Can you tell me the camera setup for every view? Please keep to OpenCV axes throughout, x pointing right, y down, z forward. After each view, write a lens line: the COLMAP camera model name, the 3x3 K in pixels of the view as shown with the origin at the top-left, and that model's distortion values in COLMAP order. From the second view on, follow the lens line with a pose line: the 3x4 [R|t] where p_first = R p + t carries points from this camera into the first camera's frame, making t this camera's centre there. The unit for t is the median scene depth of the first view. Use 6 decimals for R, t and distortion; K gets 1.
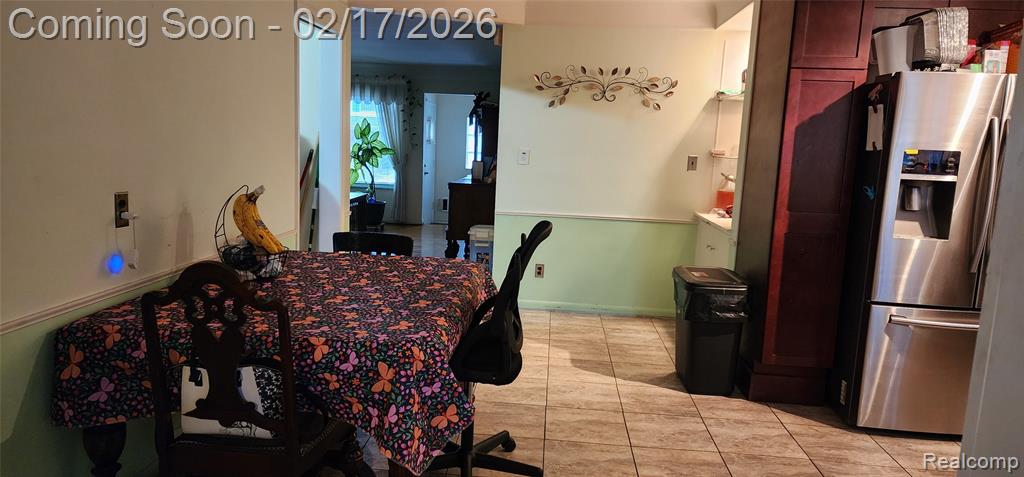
lens RADIAL K [[628.3, 0, 538.7], [0, 628.3, 240.0], [0, 0, 1]] dist [0.047039, -0.000001]
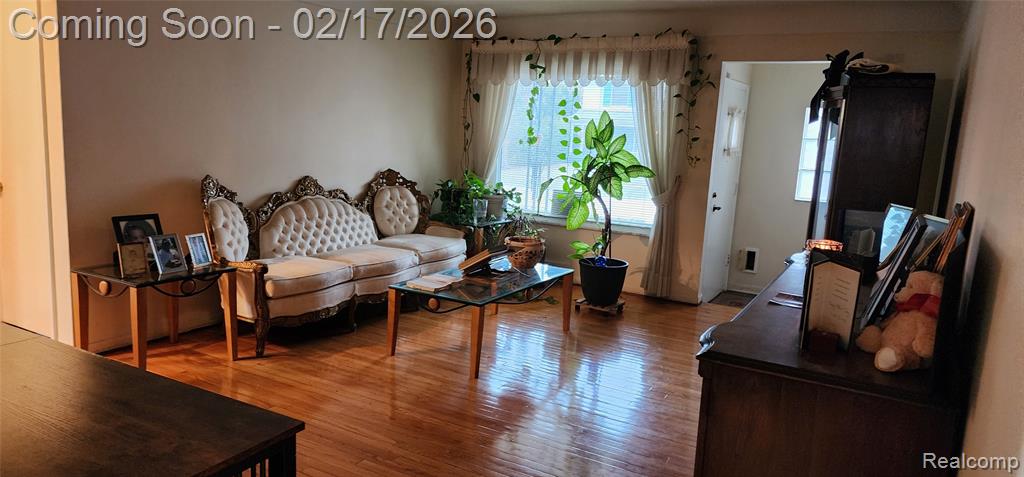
lens RADIAL K [[676.6, 0, 521.2], [0, 676.6, 238.6], [0, 0, 1]] dist [0.048911, -0.001095]
pose [[0.878337, 0.079537, -0.471378, -0.051097], [-0.084969, 0.996336, 0.009788, -0.081160], [0.470429, 0.031455, 0.881877, 0.446396]]
